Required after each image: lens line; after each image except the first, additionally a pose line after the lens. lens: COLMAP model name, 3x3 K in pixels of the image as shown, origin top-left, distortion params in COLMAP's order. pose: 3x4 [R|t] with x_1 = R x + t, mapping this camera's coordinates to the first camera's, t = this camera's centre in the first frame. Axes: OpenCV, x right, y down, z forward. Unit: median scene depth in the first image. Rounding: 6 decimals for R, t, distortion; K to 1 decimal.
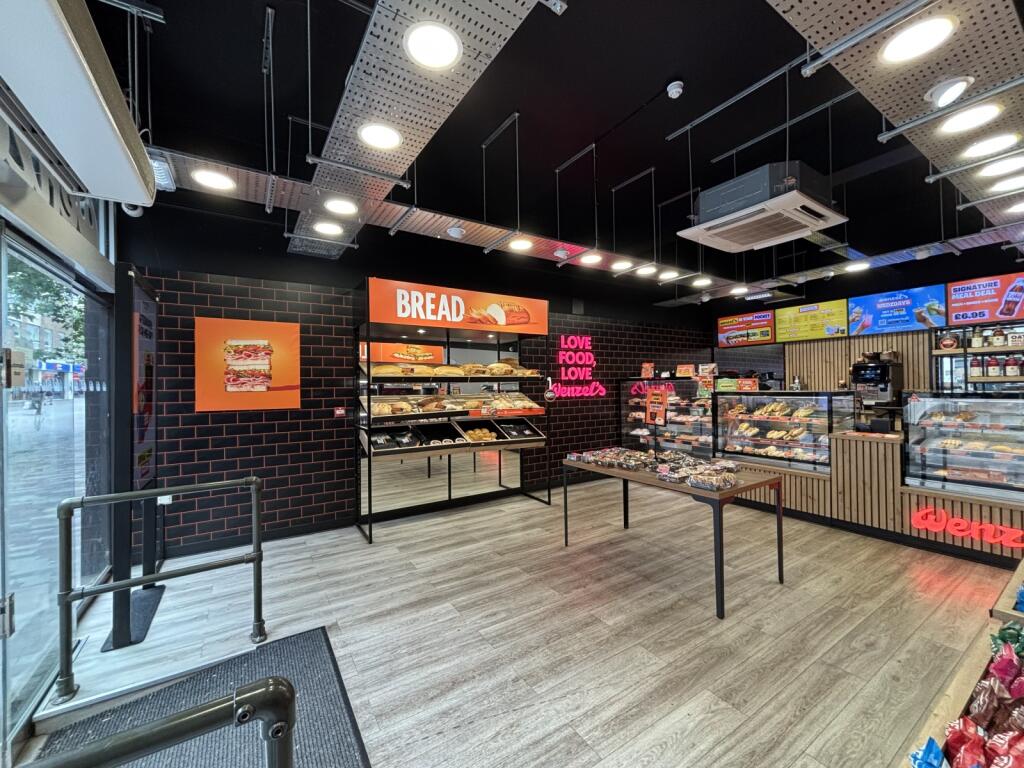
lens RADIAL K [[414.7, 0, 511.0], [0, 414.7, 384.7], [0, 0, 1]] dist [0.008992, 0.000343]
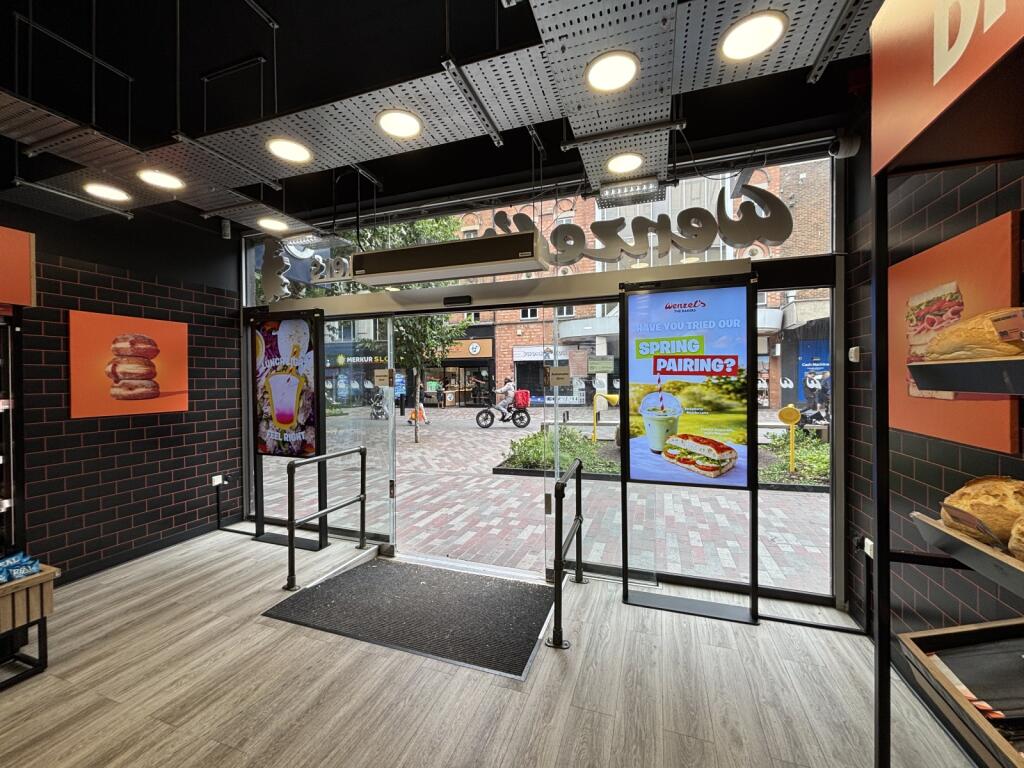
lens RADIAL K [[414.7, 0, 508.2], [0, 414.7, 384.6], [0, 0, 1]] dist [0.008992, 0.000343]
pose [[-0.794904, 0.027720, -0.606101, 0.047673], [0.022711, 0.999615, 0.015931, -0.019592], [0.606310, -0.001102, -0.795228, 1.201062]]
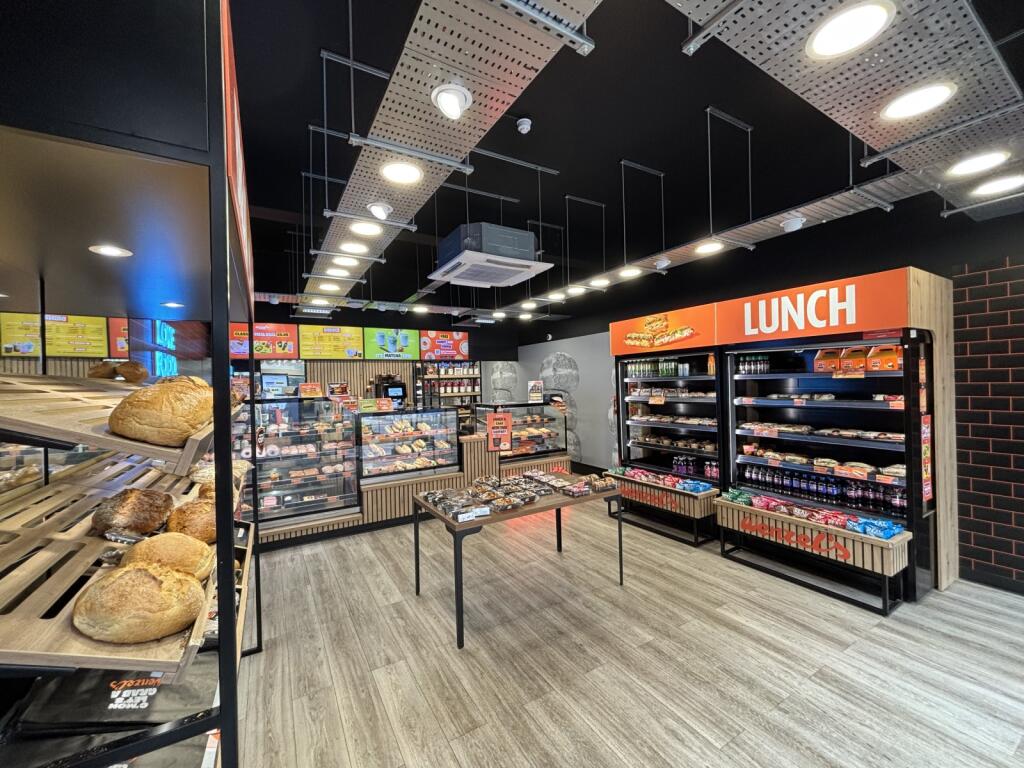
lens RADIAL K [[414.7, 0, 511.4], [0, 414.7, 381.6], [0, 0, 1]] dist [0.008992, 0.000343]
pose [[0.033676, 0.015169, 0.999318, -0.609577], [0.019628, 0.999682, -0.015836, -0.047008], [-0.999240, 0.020148, 0.033368, 0.951285]]
